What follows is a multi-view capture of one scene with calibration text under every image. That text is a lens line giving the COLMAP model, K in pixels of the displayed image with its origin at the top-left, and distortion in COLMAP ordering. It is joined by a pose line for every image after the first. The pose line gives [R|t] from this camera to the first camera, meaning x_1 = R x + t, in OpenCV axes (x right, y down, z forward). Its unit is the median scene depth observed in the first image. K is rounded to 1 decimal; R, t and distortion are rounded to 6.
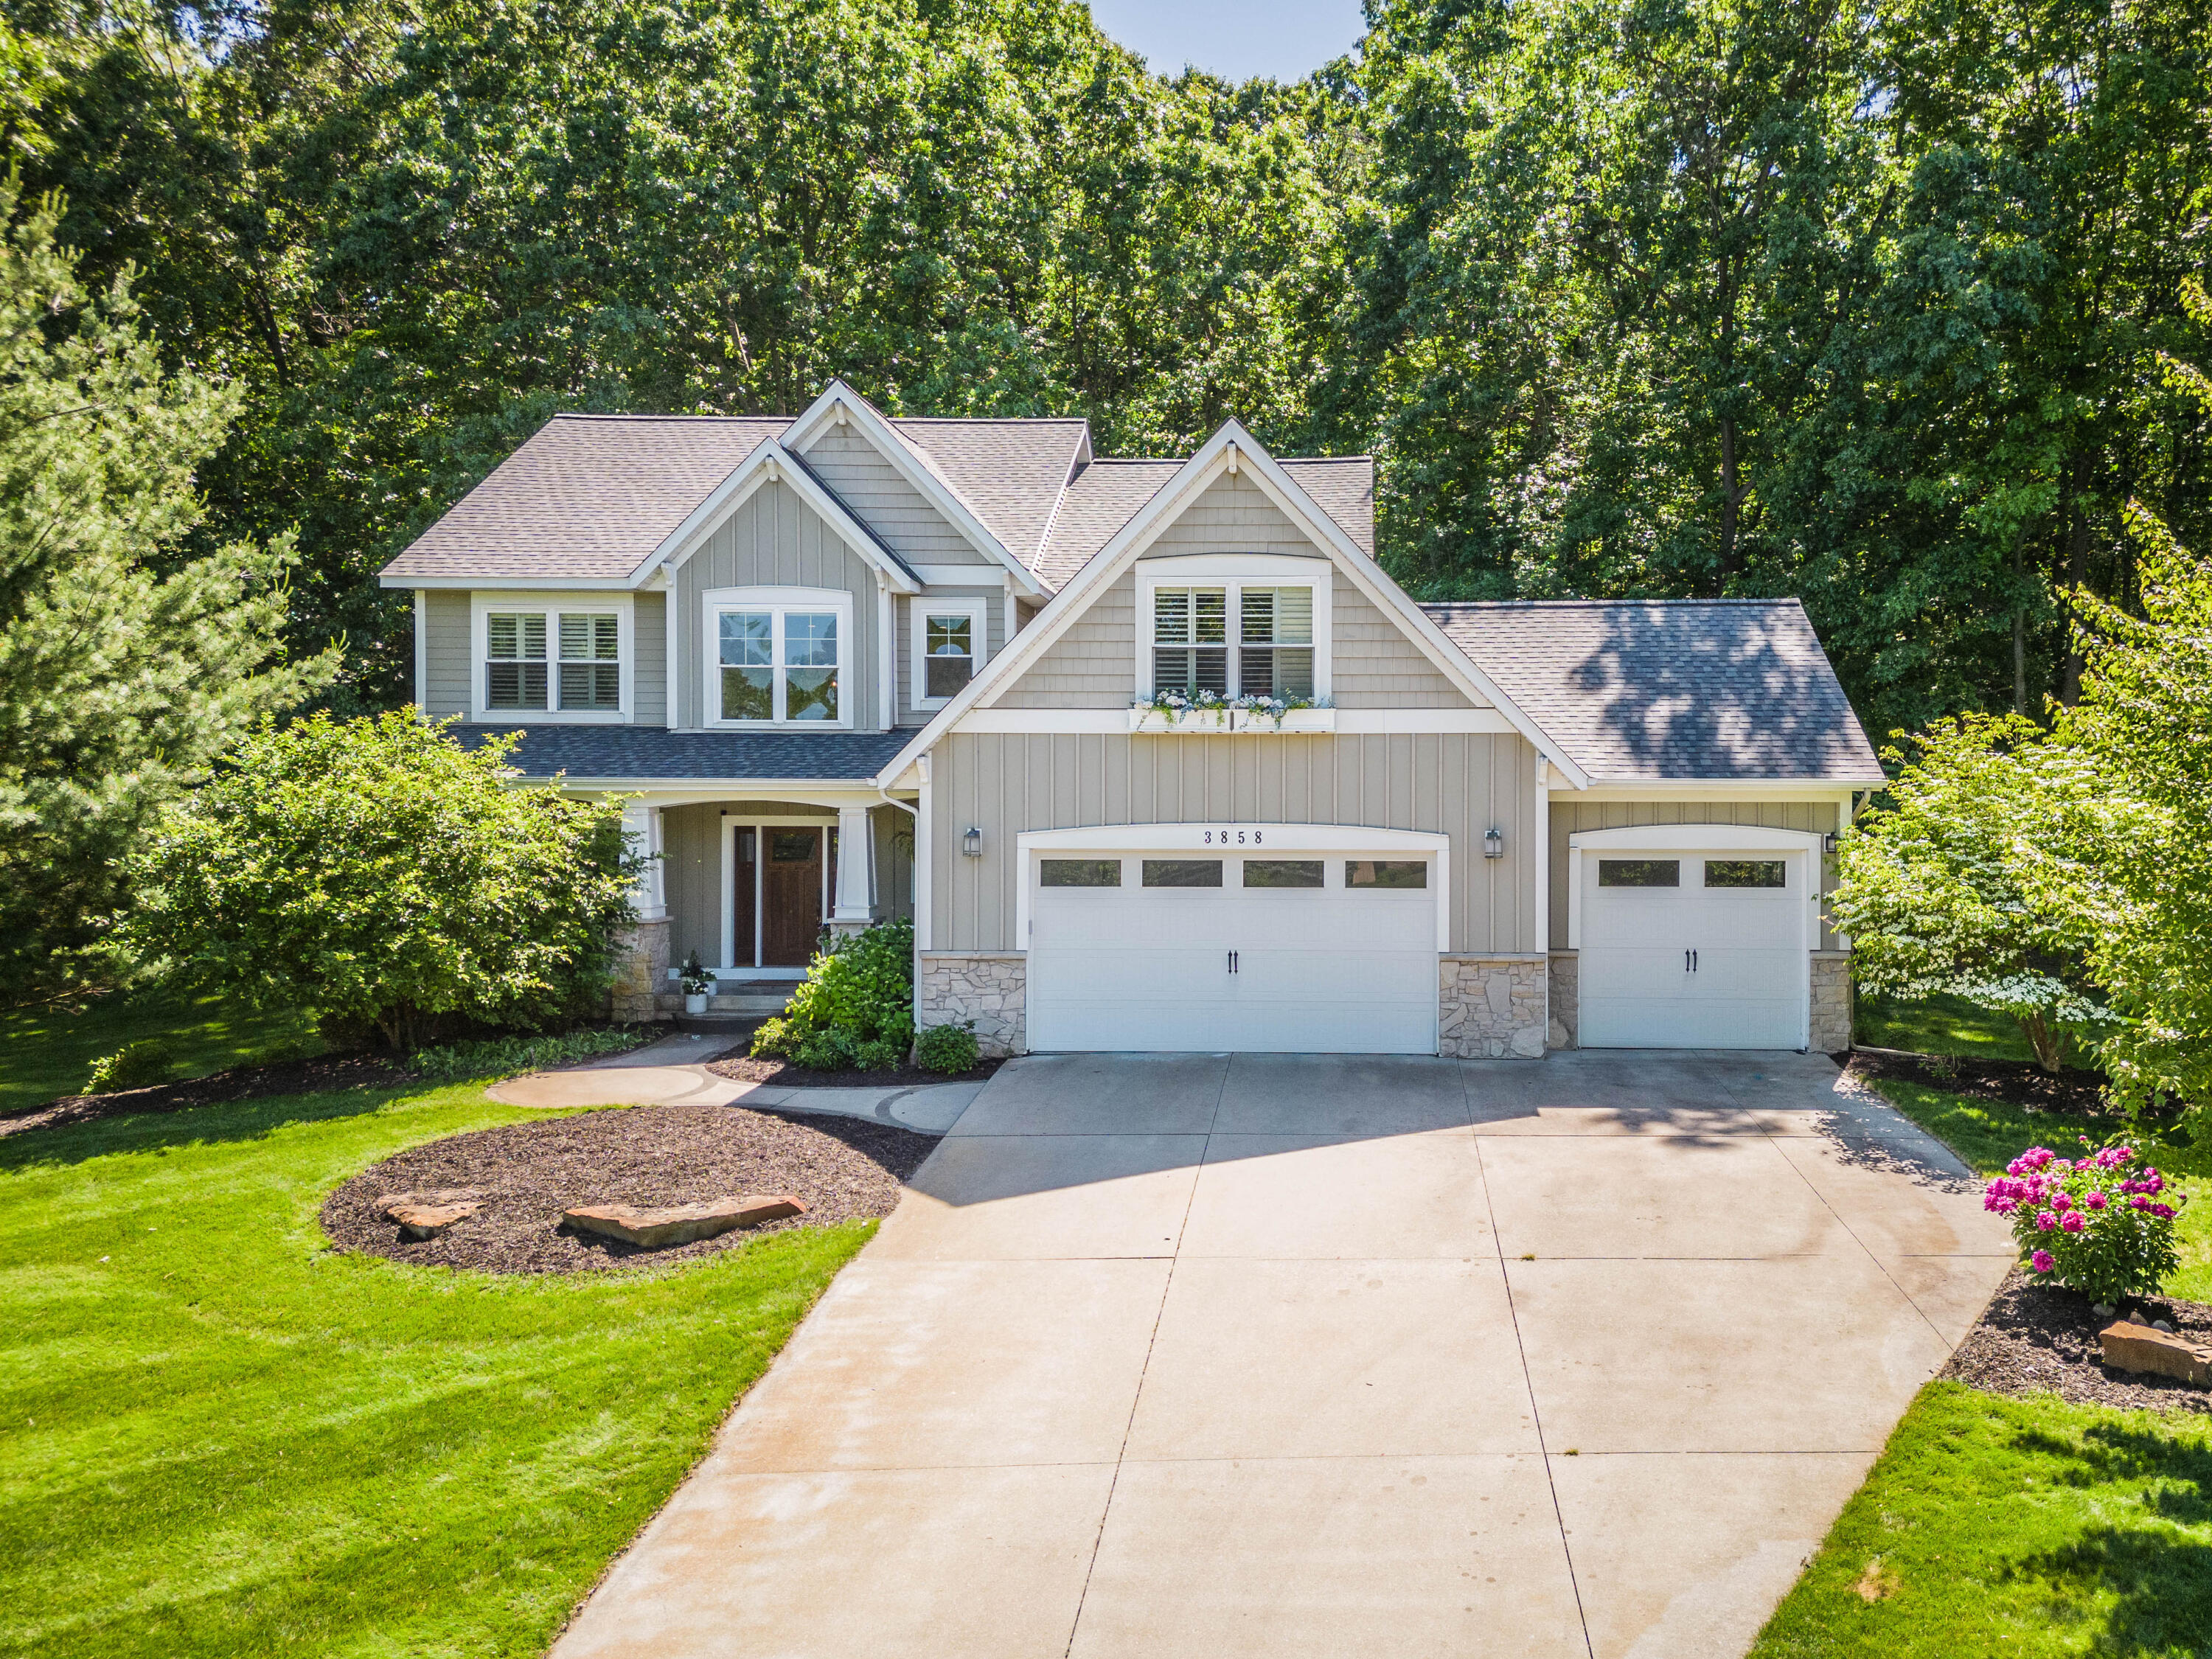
lens RADIAL K [[1650.1, 0, 1341.7], [0, 1650.1, 804.0], [0, 0, 1]] dist [0.043596, -0.020605]
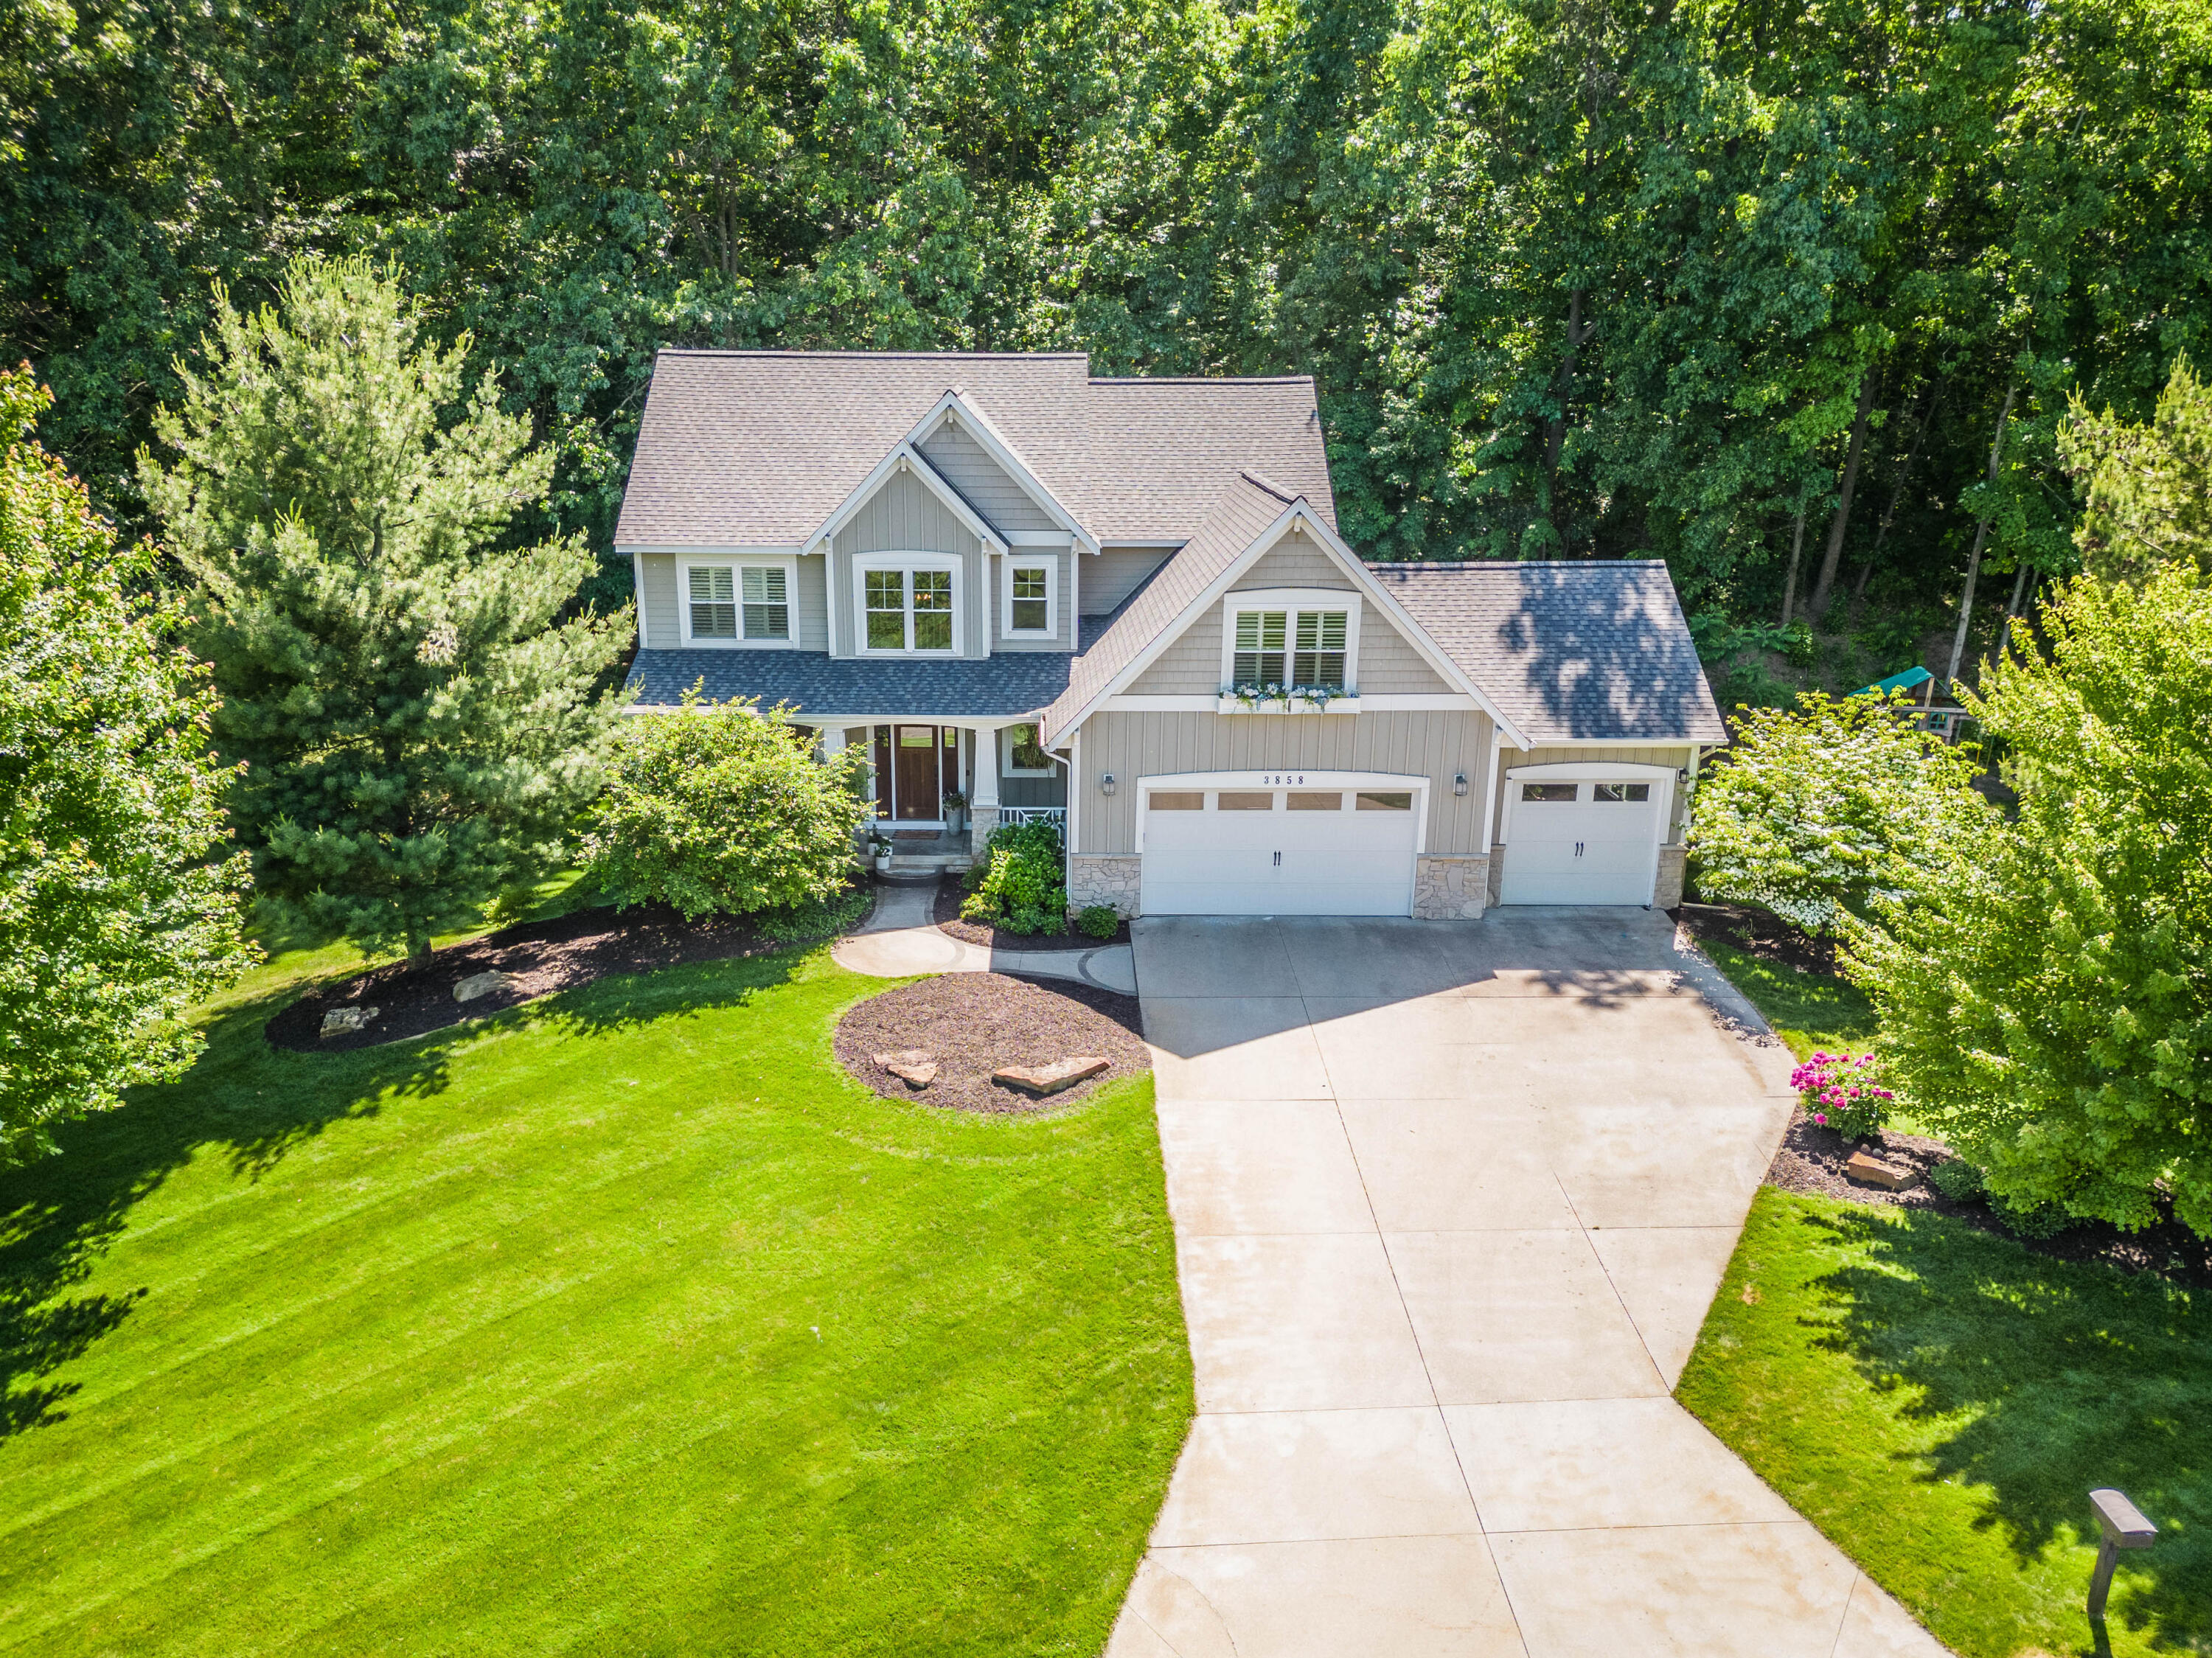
lens RADIAL K [[1671.2, 0, 1047.0], [0, 1671.2, 870.3], [0, 0, 1]] dist [0.028965, 0.013979]
pose [[0.999857, -0.003274, 0.016615, -0.303801], [-0.001750, 0.955914, 0.293643, -0.342969], [-0.016844, -0.293630, 0.955771, -0.457725]]
